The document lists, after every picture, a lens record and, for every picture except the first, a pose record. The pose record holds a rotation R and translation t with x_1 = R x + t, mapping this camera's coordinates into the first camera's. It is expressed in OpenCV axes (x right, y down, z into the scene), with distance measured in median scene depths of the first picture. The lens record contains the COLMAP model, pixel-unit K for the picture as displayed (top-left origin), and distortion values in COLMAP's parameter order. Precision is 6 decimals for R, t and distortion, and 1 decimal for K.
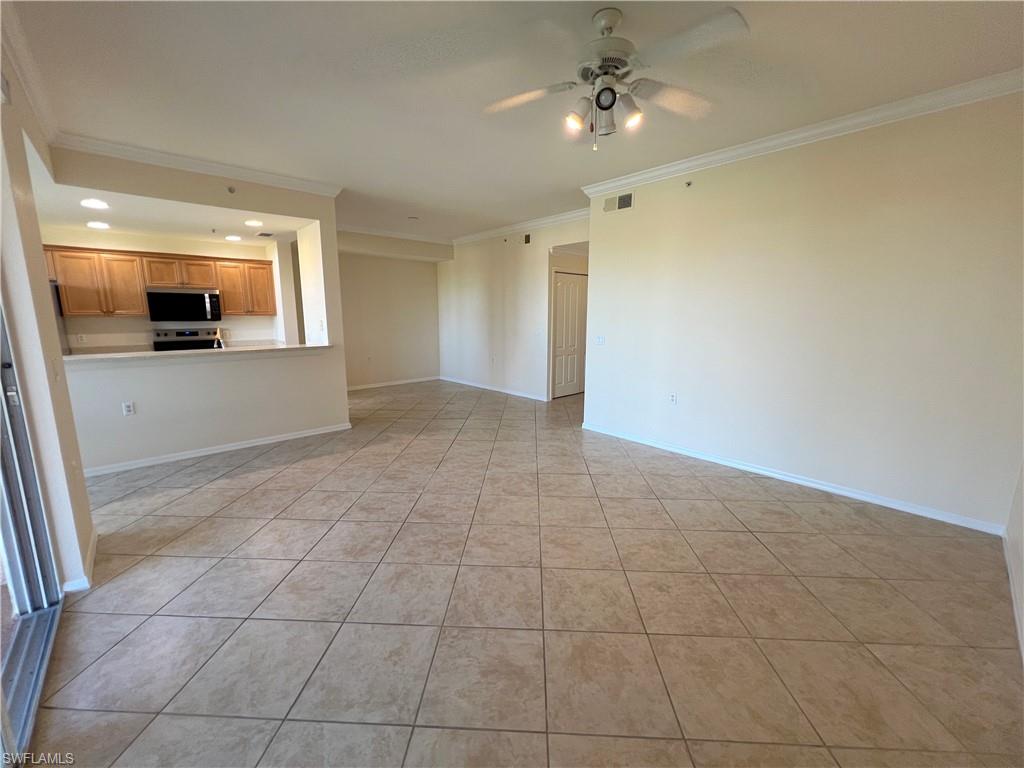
lens RADIAL K [[410.3, 0, 511.4], [0, 410.3, 381.9], [0, 0, 1]] dist [-0.002480, 0.000062]
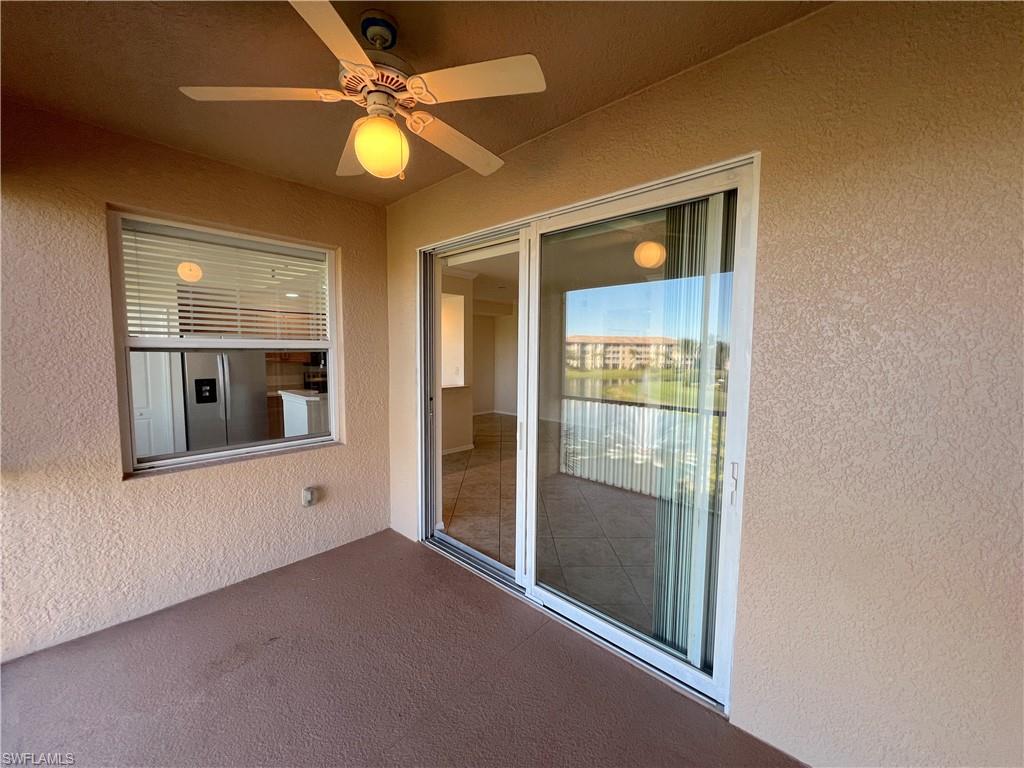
lens RADIAL K [[410.3, 0, 511.4], [0, 410.3, 381.9], [0, 0, 1]] dist [-0.002480, 0.000062]
pose [[0.997656, 0.002990, 0.068364, -0.336069], [0.003113, 0.996028, -0.088989, 0.016778], [-0.068358, 0.088993, 0.993684, -0.302808]]
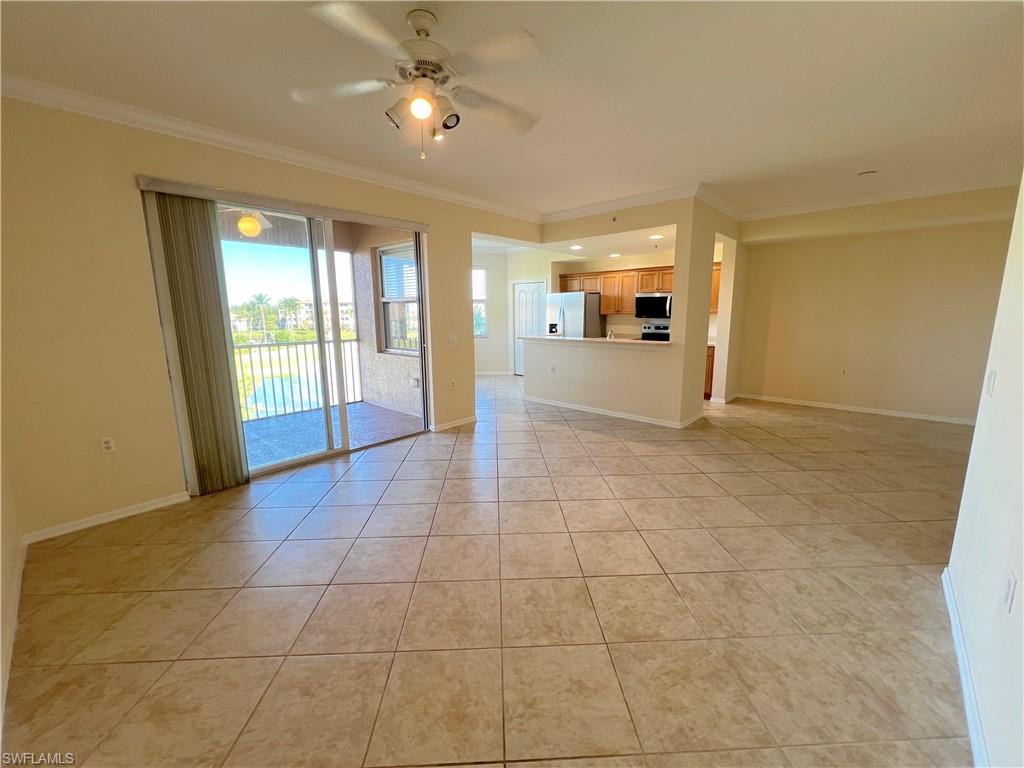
lens RADIAL K [[410.3, 0, 511.4], [0, 410.3, 381.9], [0, 0, 1]] dist [-0.002480, 0.000062]
pose [[0.089852, 0.168883, -0.981532, 0.490676], [-0.159841, 0.975189, 0.153160, -0.078883], [0.983045, 0.143127, 0.114617, 0.437843]]
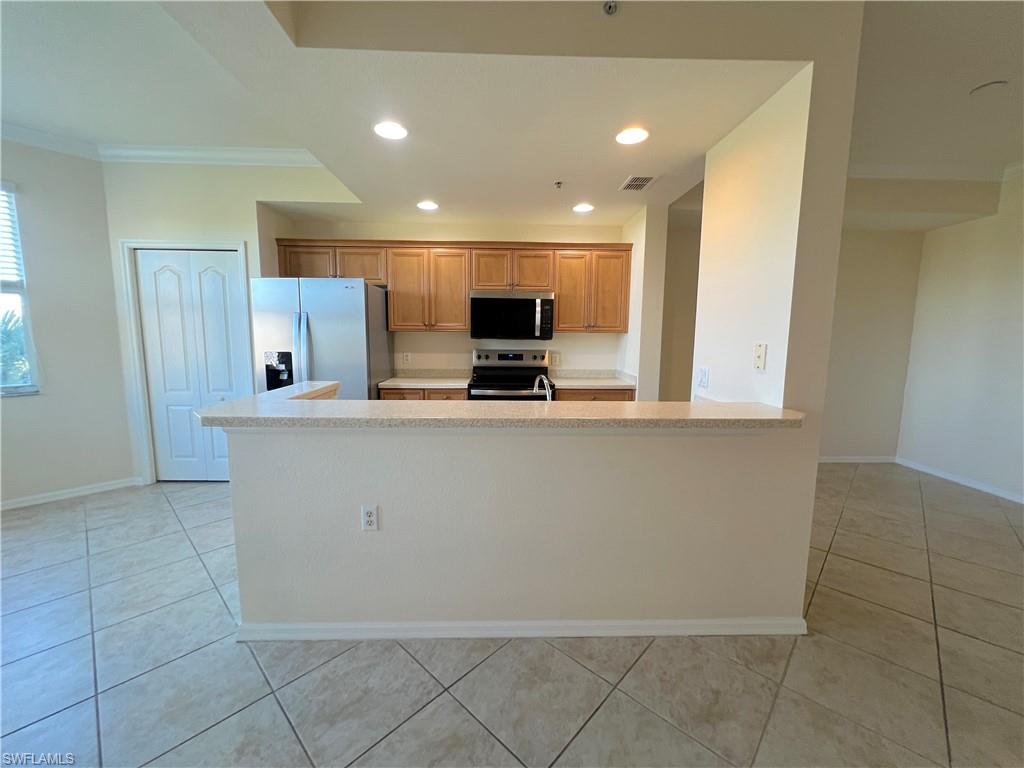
lens RADIAL K [[412.6, 0, 512.8], [0, 412.6, 380.2], [0, 0, 1]] dist [-0.001318, 0.000057]
pose [[0.757703, 0.082975, -0.647304, -0.342754], [-0.118164, 0.992933, -0.011037, -0.074379], [0.641813, 0.084851, 0.762152, 0.490073]]
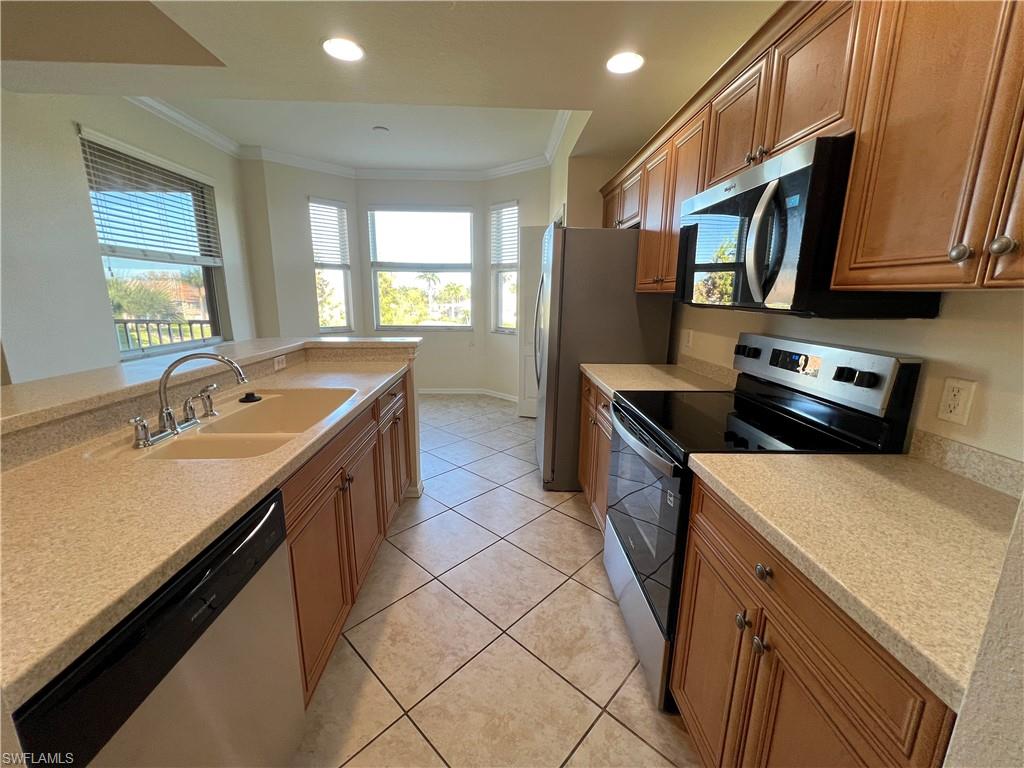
lens RADIAL K [[410.3, 0, 511.4], [0, 410.3, 381.9], [0, 0, 1]] dist [-0.002480, 0.000062]
pose [[-0.650732, 0.157065, -0.742885, -0.509540], [-0.132032, 0.940062, 0.314406, -0.173339], [0.747740, 0.302679, -0.590991, 1.087267]]
